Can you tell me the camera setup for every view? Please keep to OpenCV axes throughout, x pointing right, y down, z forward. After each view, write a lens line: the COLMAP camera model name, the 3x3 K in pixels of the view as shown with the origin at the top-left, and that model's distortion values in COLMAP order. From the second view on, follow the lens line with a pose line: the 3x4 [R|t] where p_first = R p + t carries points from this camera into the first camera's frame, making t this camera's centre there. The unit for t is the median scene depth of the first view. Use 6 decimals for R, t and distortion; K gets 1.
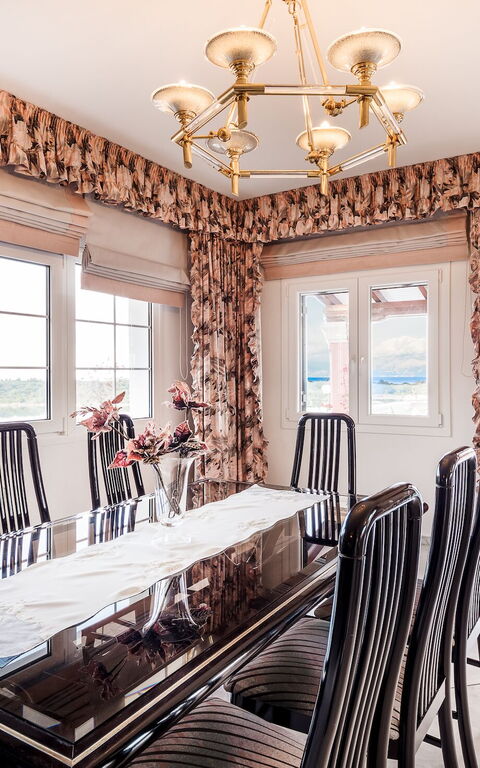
lens RADIAL K [[629.3, 0, 240.0], [0, 629.3, 384.0], [0, 0, 1]] dist [-0.000241, -0.000077]
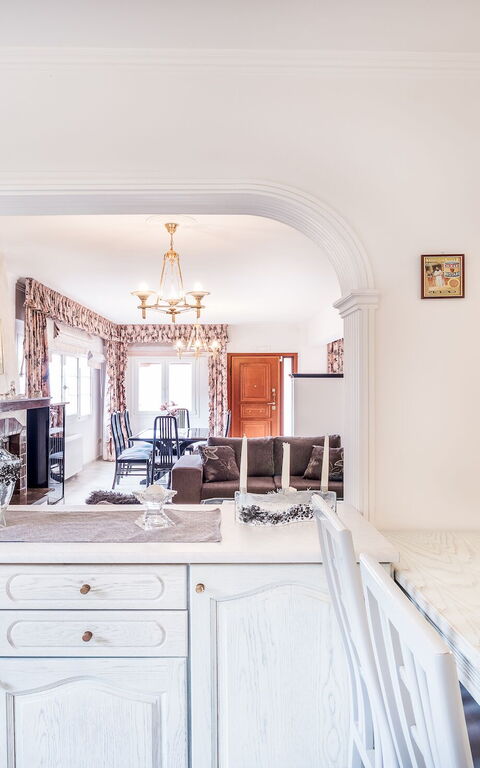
lens RADIAL K [[629.3, 0, 240.0], [0, 629.3, 384.0], [0, 0, 1]] dist [-0.000241, -0.000077]
pose [[0.893438, 0.008822, 0.449101, -0.717209], [0.003626, 0.999633, -0.026849, 0.008292], [-0.449173, 0.025616, 0.893078, -1.485881]]
